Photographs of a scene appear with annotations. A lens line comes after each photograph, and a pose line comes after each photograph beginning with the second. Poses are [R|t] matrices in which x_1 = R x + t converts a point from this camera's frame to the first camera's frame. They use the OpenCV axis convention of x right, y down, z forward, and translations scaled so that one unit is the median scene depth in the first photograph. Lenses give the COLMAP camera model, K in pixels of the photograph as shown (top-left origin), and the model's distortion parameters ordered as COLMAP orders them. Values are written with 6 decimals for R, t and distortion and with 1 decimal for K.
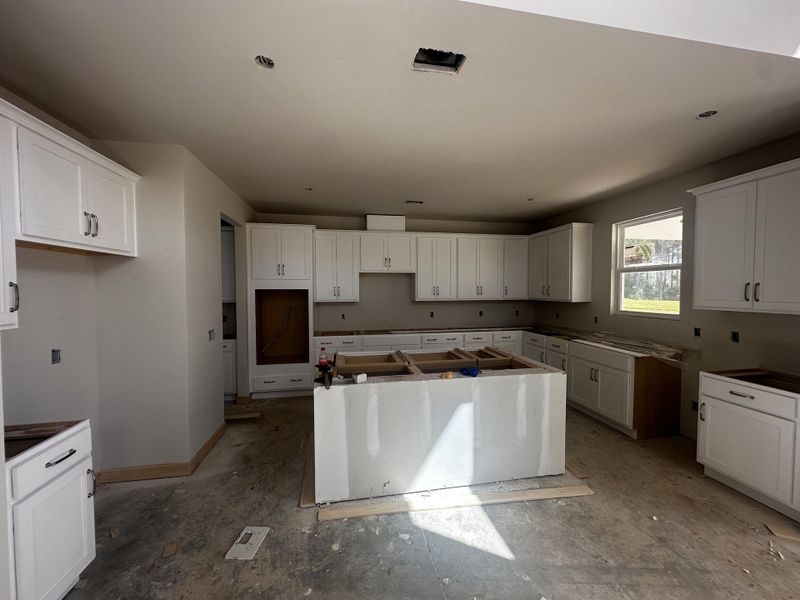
lens RADIAL K [[319.2, 0, 400.0], [0, 319.2, 300.0], [0, 0, 1]] dist [0.001395, 0.000113]
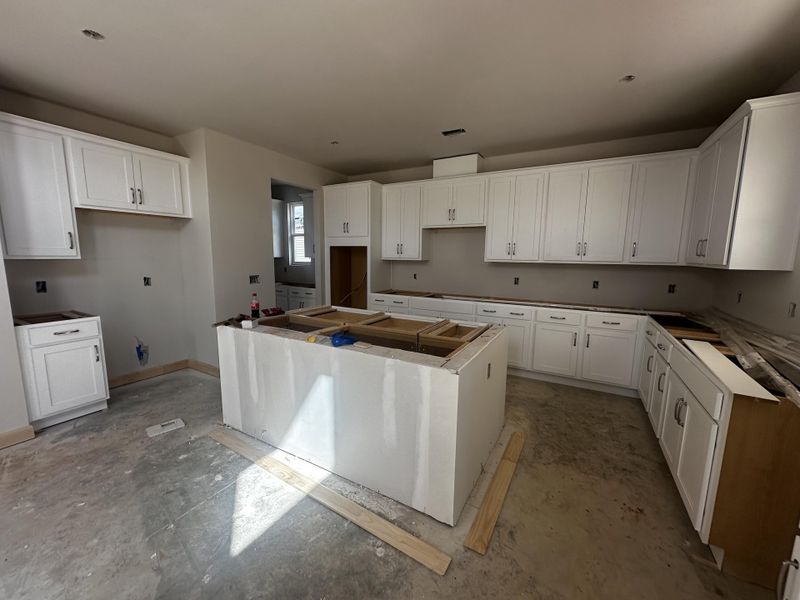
lens RADIAL K [[319.2, 0, 400.0], [0, 319.2, 300.0], [0, 0, 1]] dist [0.001395, 0.000113]
pose [[0.763569, 0.103130, -0.637438, 0.648545], [-0.037719, 0.992602, 0.115409, 0.022217], [0.644624, -0.064079, 0.761810, 0.390236]]
